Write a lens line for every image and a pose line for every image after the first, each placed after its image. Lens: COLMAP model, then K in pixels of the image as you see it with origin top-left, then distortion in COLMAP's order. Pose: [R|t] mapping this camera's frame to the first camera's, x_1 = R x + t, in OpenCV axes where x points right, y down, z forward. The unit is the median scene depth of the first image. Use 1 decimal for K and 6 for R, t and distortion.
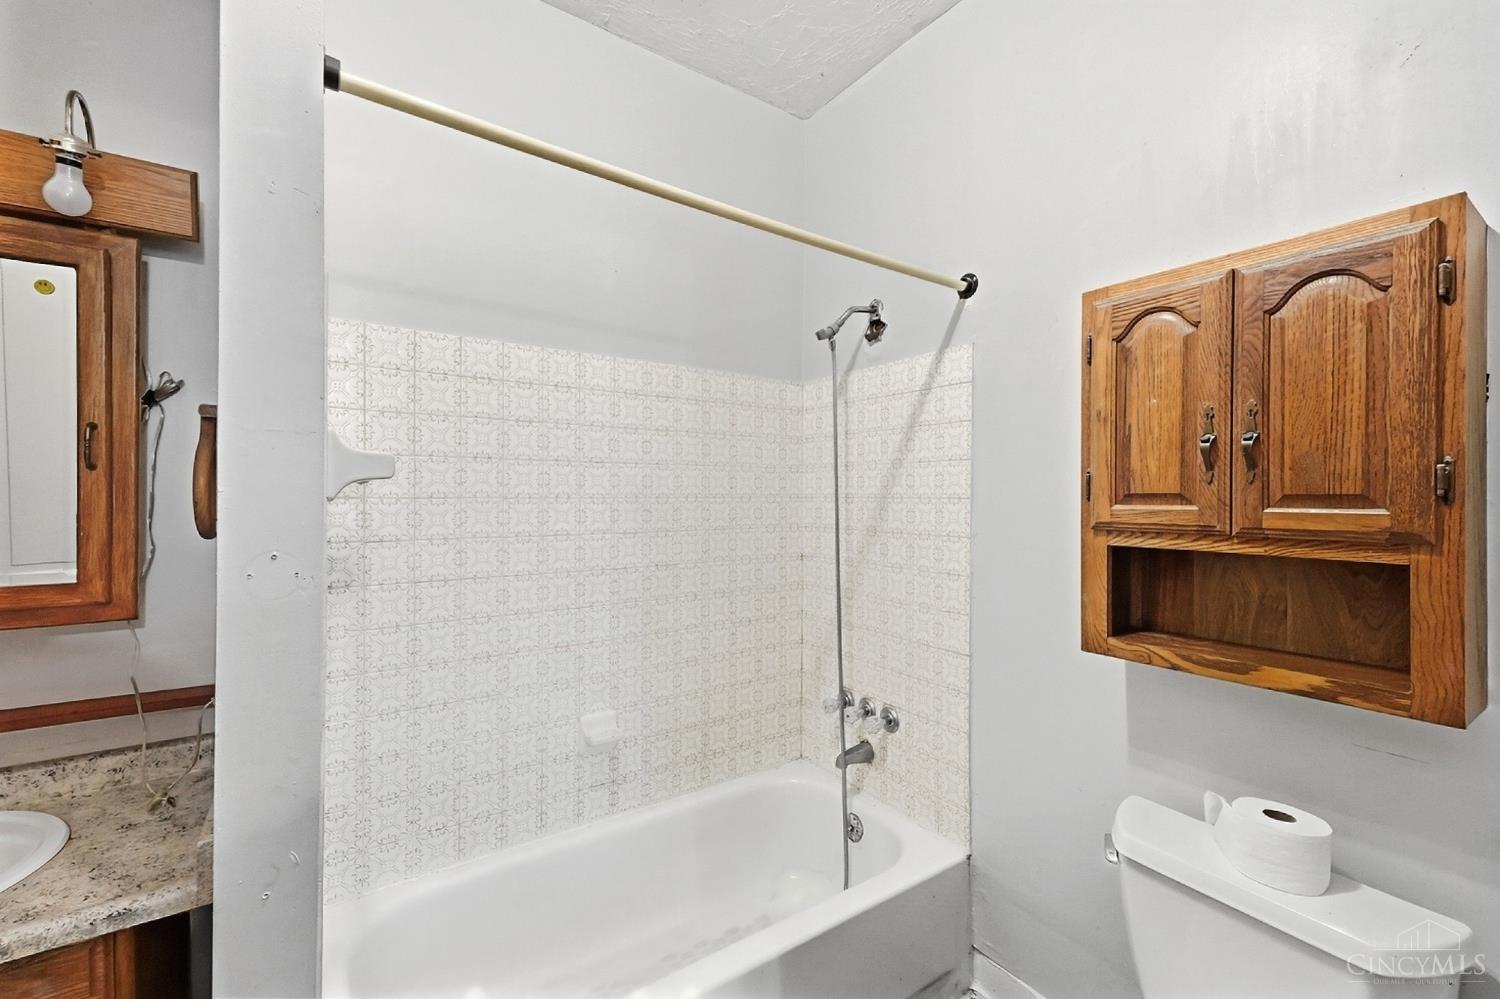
lens RADIAL K [[634.5, 0, 750.9], [0, 634.5, 503.9], [0, 0, 1]] dist [0.023180, -0.008802]
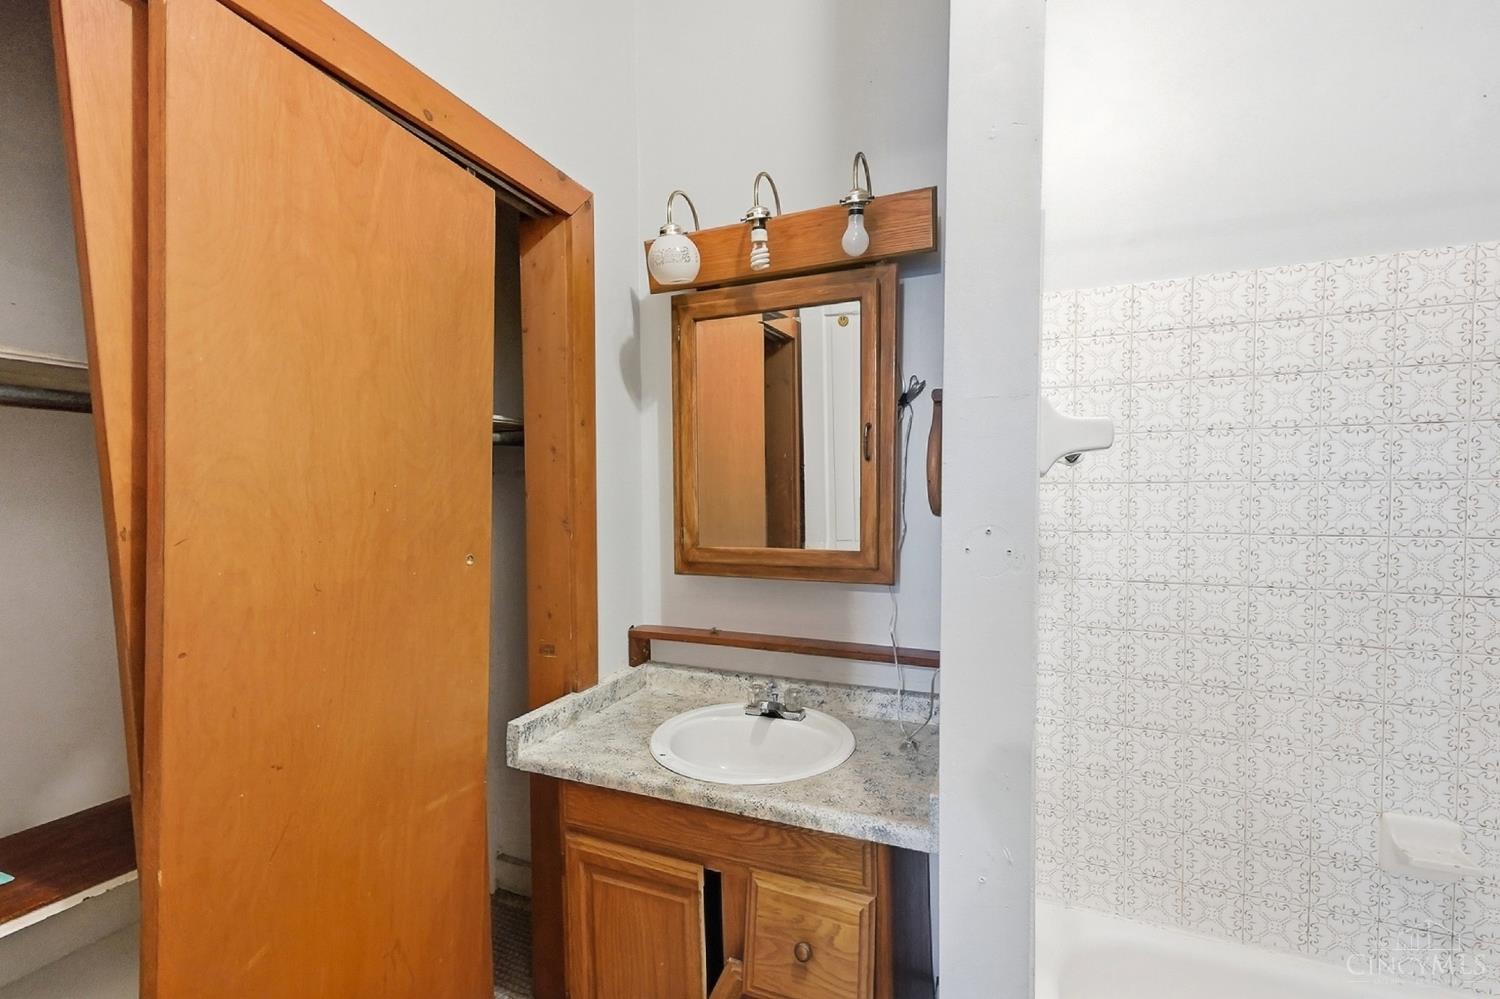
lens RADIAL K [[634.5, 0, 750.9], [0, 634.5, 503.9], [0, 0, 1]] dist [0.023180, -0.008802]
pose [[0.542458, -0.002411, -0.840079, -0.097857], [-0.010440, 0.999899, -0.009611, 0.042575], [0.840018, 0.013984, 0.542378, 0.125428]]
